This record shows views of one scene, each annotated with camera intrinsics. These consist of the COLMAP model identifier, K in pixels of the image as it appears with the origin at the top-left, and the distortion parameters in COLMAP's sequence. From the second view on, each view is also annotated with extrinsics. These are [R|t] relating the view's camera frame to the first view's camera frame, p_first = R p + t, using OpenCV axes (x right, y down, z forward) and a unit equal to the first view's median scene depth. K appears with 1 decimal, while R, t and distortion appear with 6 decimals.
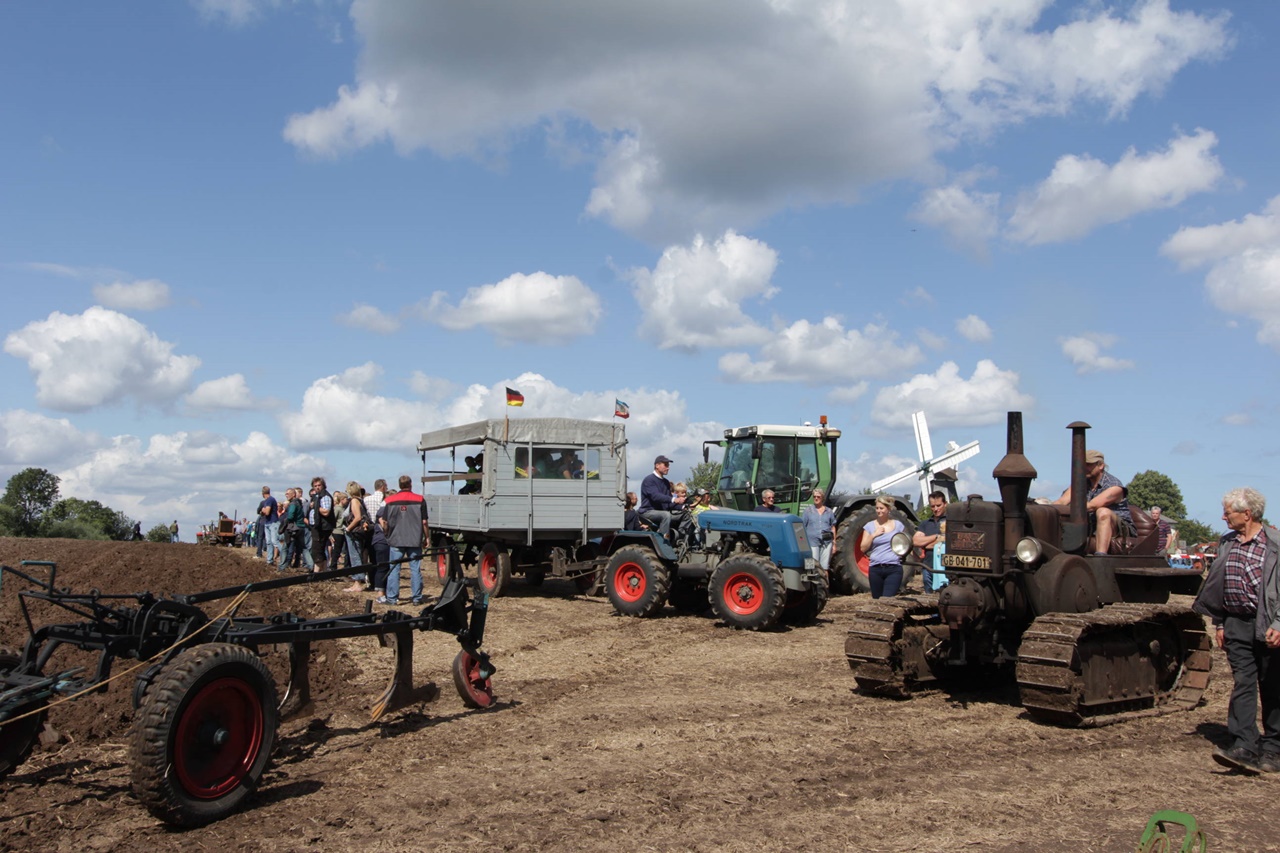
lens RADIAL K [[1211.3, 0, 677.6], [0, 1211.3, 402.0], [0, 0, 1]] dist [0.005118, 0.000000]
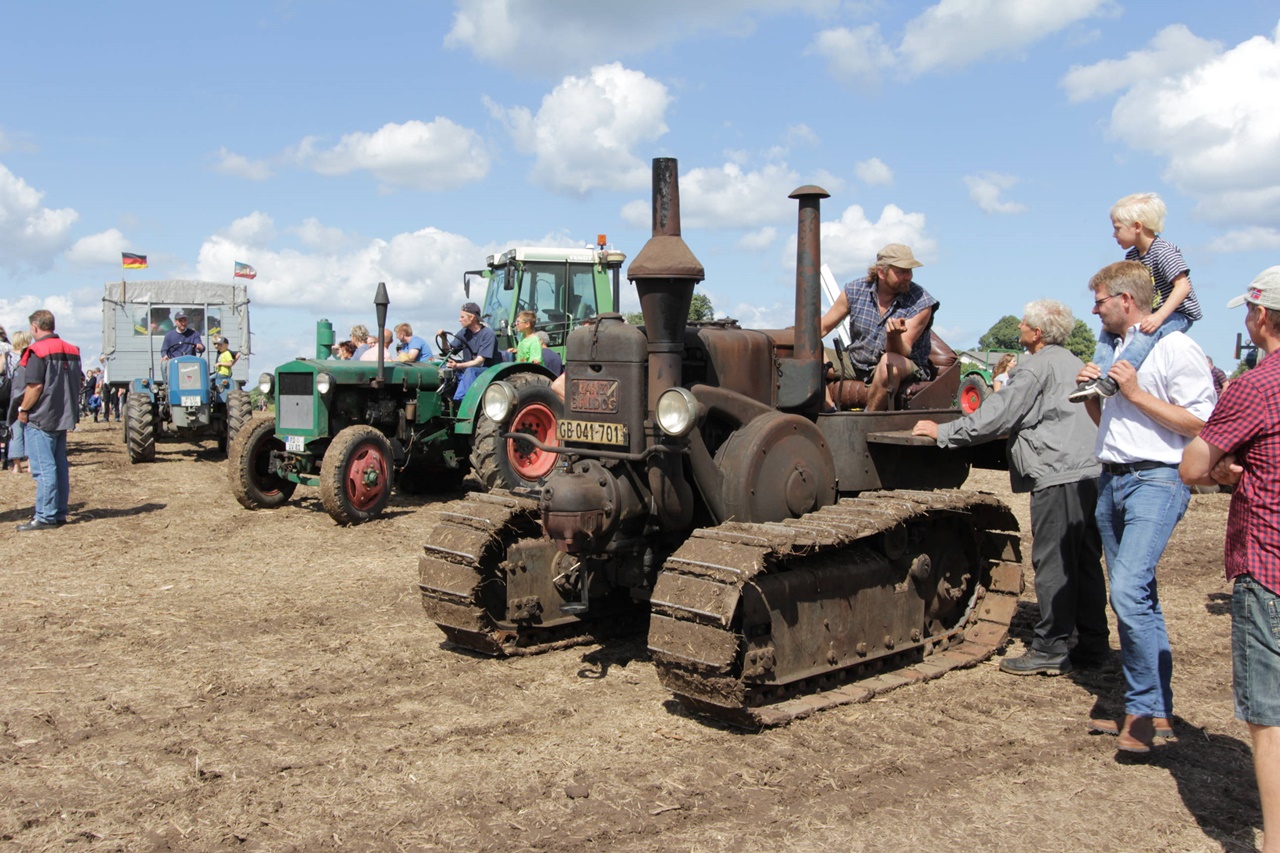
lens RADIAL K [[1211.3, 0, 642.0], [0, 1211.3, 430.4], [0, 0, 1]] dist [0.005118, 0.000000]
pose [[0.998501, -0.024318, 0.049037, 0.231699], [0.016858, 0.988967, 0.147175, 0.047963], [-0.052075, -0.146128, 0.987894, 0.437101]]
